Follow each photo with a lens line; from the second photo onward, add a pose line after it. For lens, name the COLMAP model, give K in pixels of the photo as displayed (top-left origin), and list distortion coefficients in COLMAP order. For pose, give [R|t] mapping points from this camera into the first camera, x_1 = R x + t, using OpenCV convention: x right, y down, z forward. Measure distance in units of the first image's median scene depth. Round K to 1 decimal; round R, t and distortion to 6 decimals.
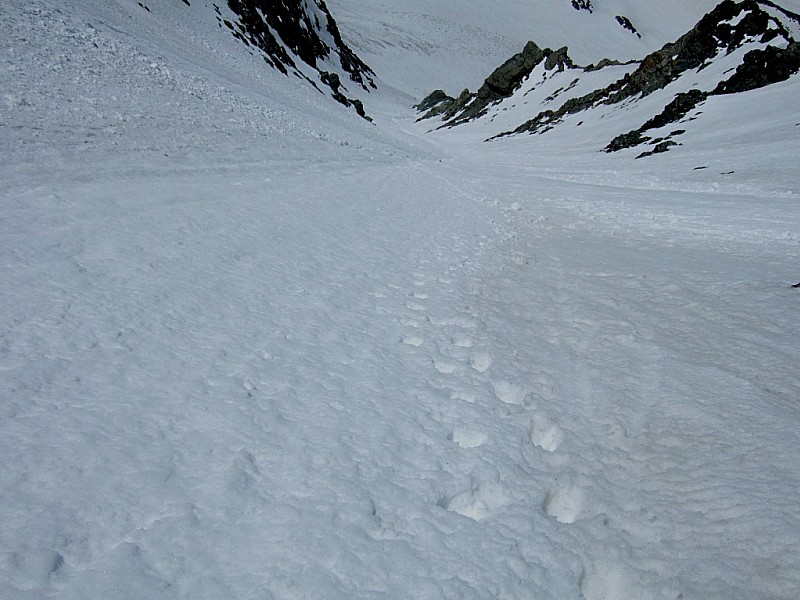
lens RADIAL K [[883.3, 0, 400.0], [0, 883.3, 300.0], [0, 0, 1]] dist [-0.060240, 0.021927]
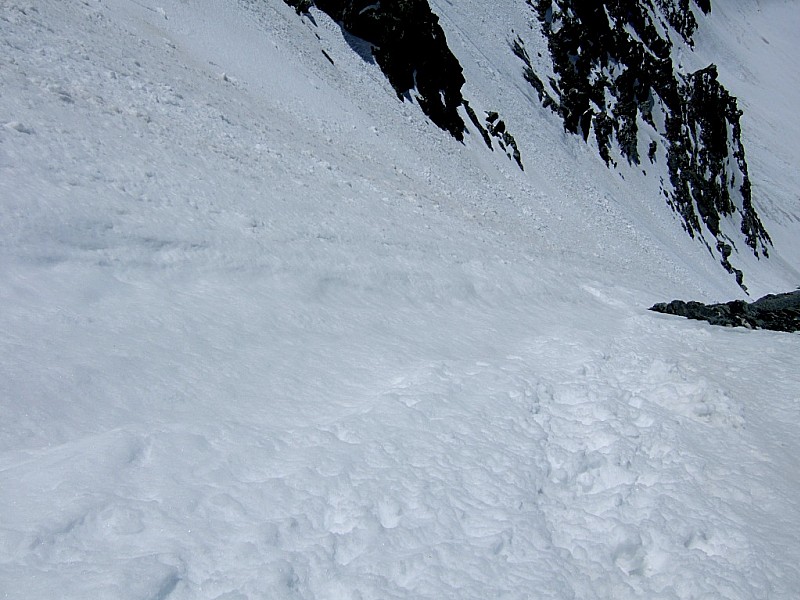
lens RADIAL K [[883.3, 0, 400.0], [0, 883.3, 300.0], [0, 0, 1]] dist [-0.060240, 0.021927]
pose [[0.862217, 0.338830, -0.376531, 0.005694], [-0.382263, 0.922967, -0.044790, 0.016061], [0.332350, 0.182553, 0.925320, -0.096184]]
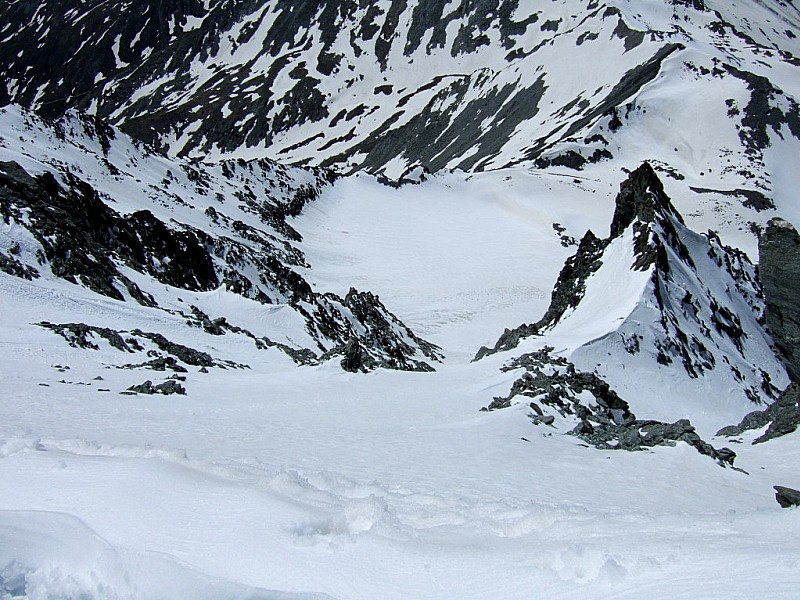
lens RADIAL K [[883.3, 0, 400.0], [0, 883.3, 300.0], [0, 0, 1]] dist [-0.060240, 0.021927]
pose [[0.944862, -0.323677, -0.049695, 0.015922], [0.296559, 0.910125, -0.289352, 0.189217], [0.138885, 0.258660, 0.955932, -1.050912]]
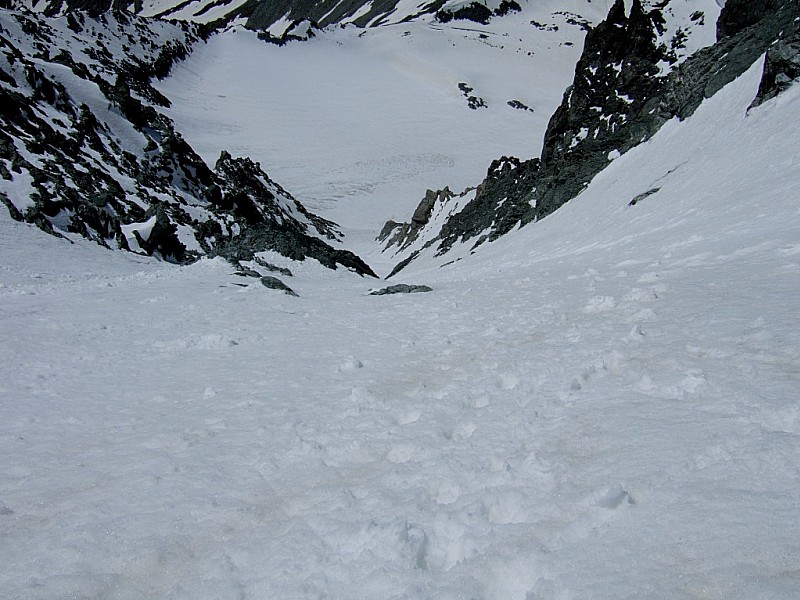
lens RADIAL K [[883.3, 0, 400.0], [0, 883.3, 300.0], [0, 0, 1]] dist [-0.060240, 0.021927]
pose [[0.934292, -0.356210, 0.014616, -0.005262], [0.355052, 0.925987, -0.128401, 0.090296], [0.032203, 0.125153, 0.991615, -0.562336]]
